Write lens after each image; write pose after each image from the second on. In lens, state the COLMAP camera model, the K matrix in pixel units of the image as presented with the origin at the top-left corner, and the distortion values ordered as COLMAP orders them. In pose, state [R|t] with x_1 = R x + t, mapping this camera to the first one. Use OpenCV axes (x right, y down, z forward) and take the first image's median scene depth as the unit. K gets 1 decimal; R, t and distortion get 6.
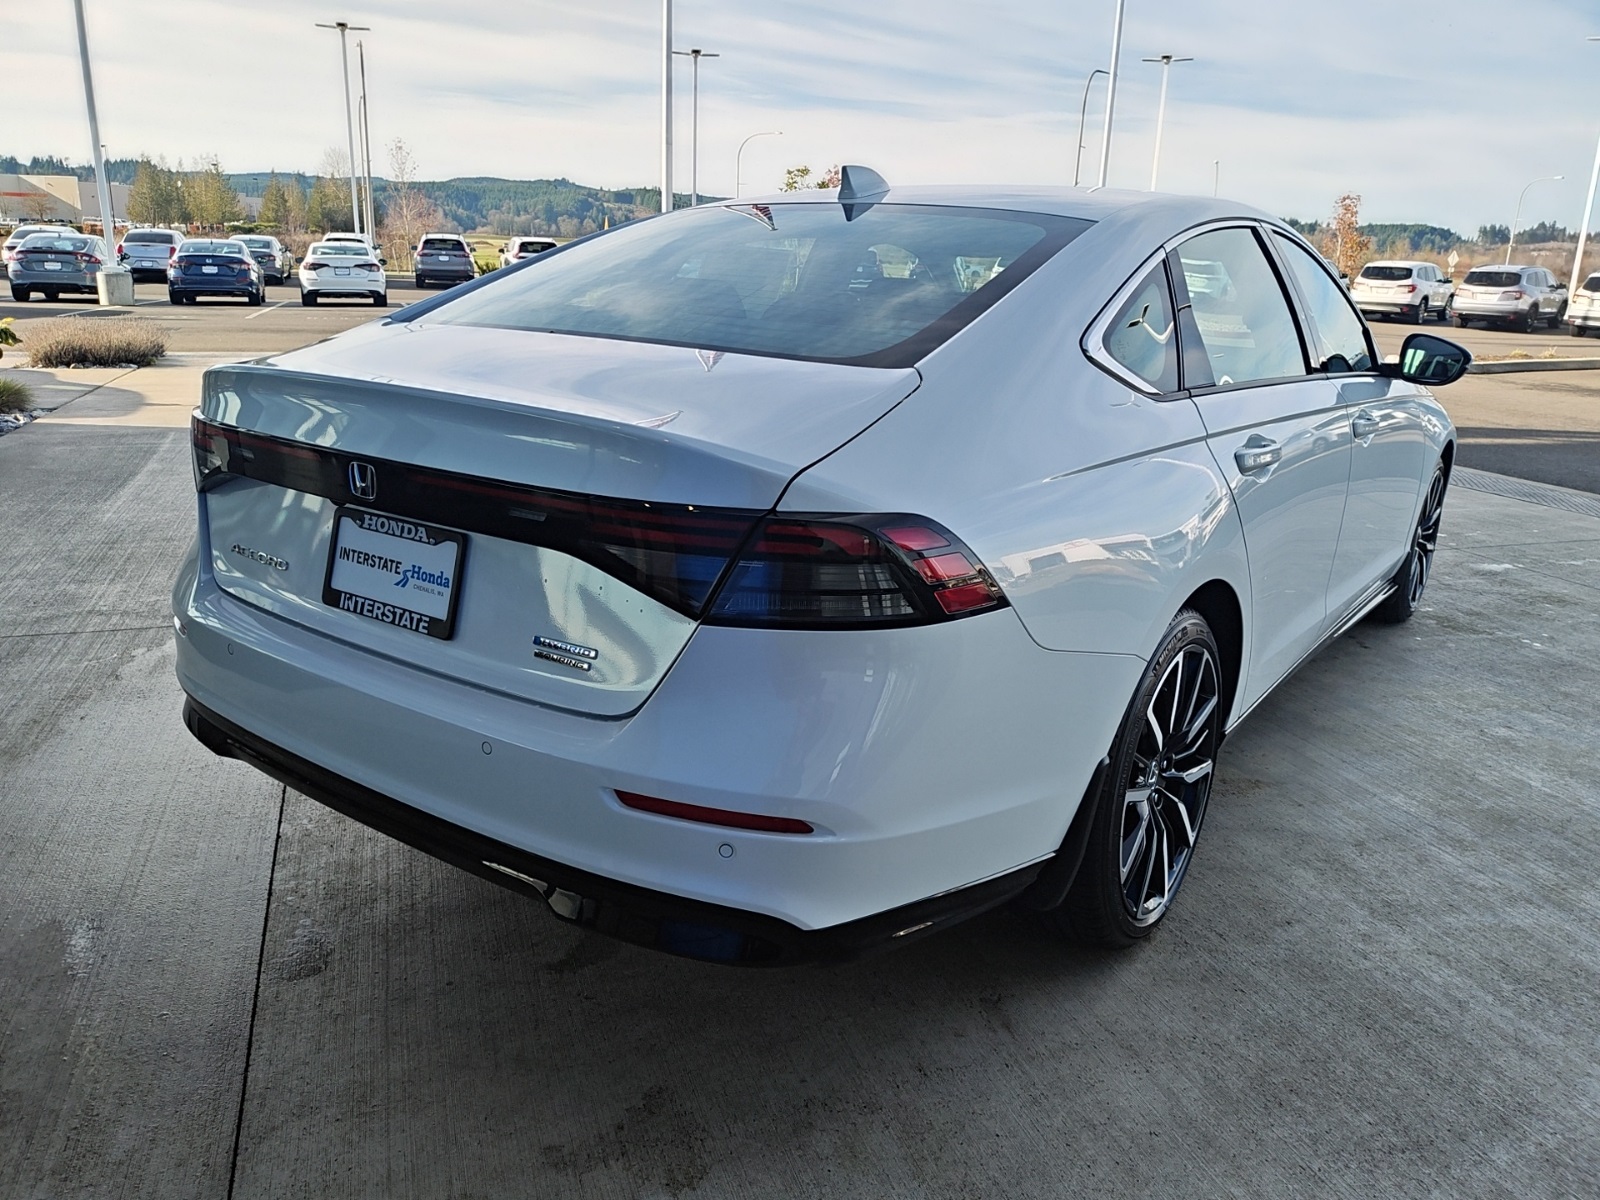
lens RADIAL K [[1257.7, 0, 792.6], [0, 1257.7, 596.1], [0, 0, 1]] dist [0.022155, -0.025895]
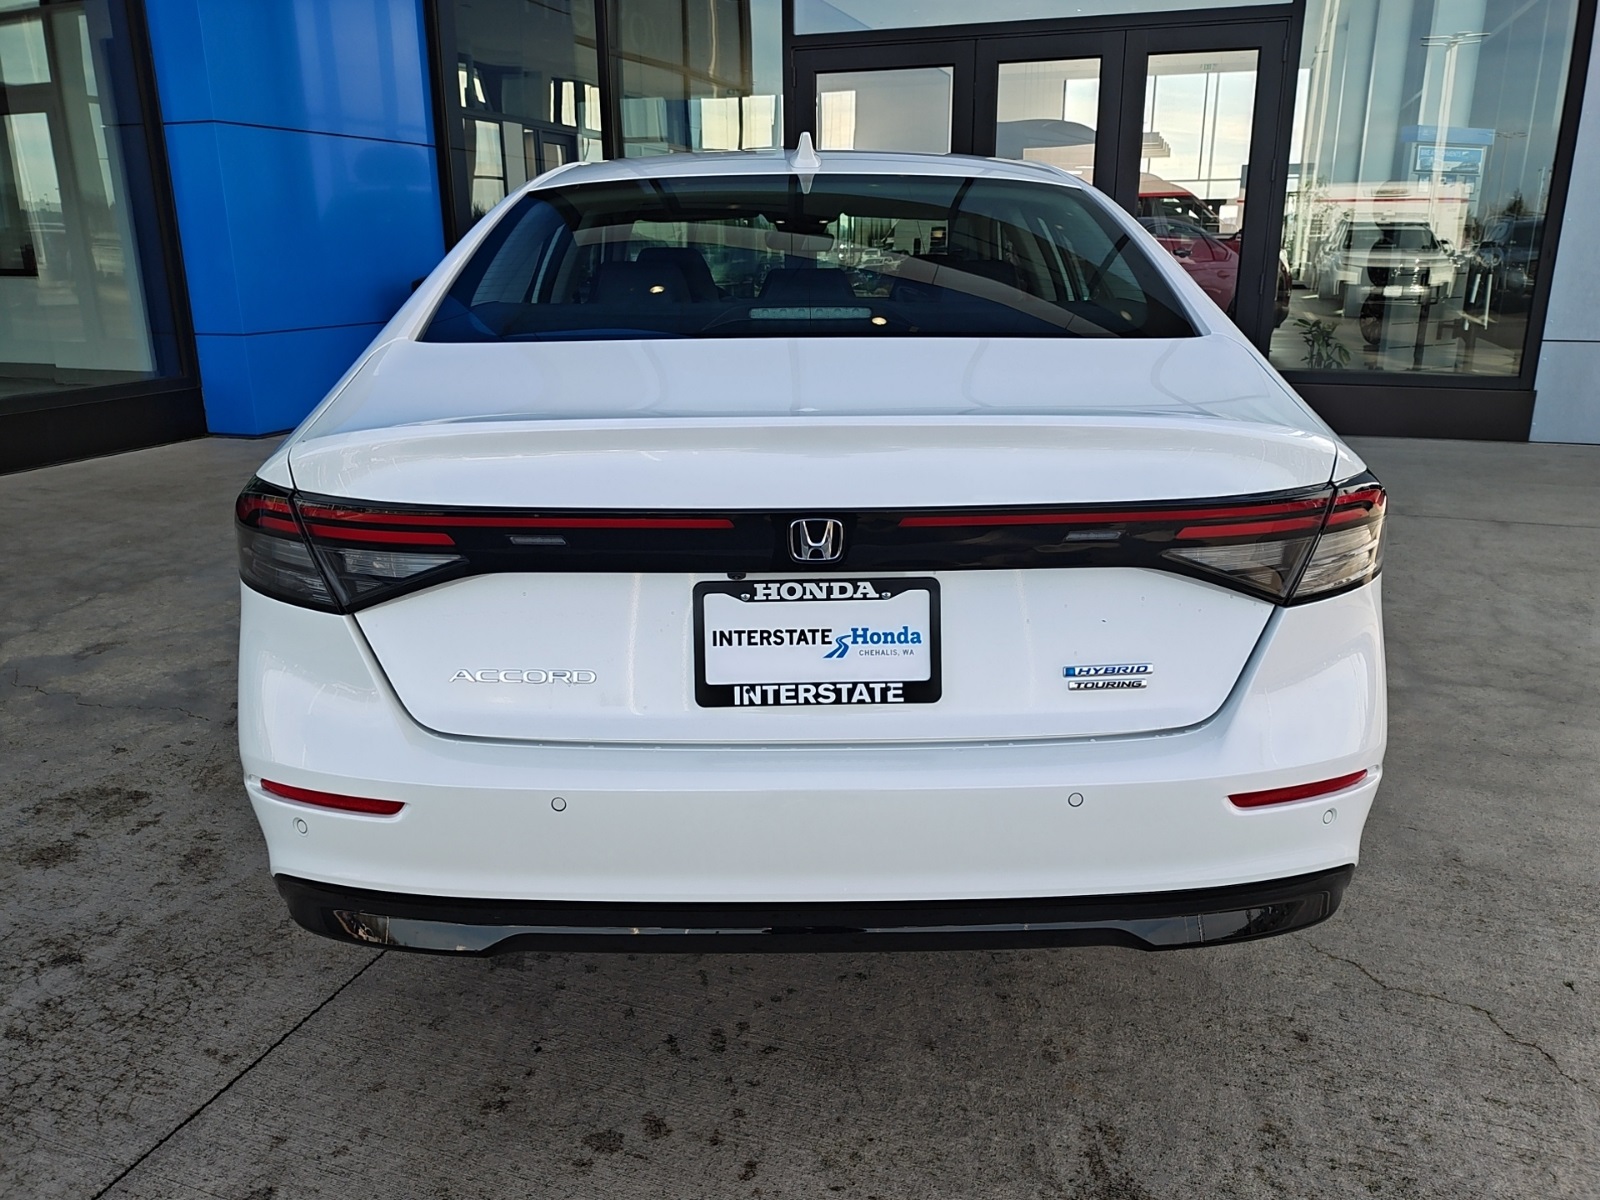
lens RADIAL K [[1257.7, 0, 799.4], [0, 1257.7, 600.2], [0, 0, 1]] dist [0.022155, -0.025895]
pose [[0.808990, -0.220107, 0.545058, -0.777289], [0.197446, 0.975126, 0.100724, -0.133590], [-0.553670, 0.026135, 0.832326, 0.320967]]
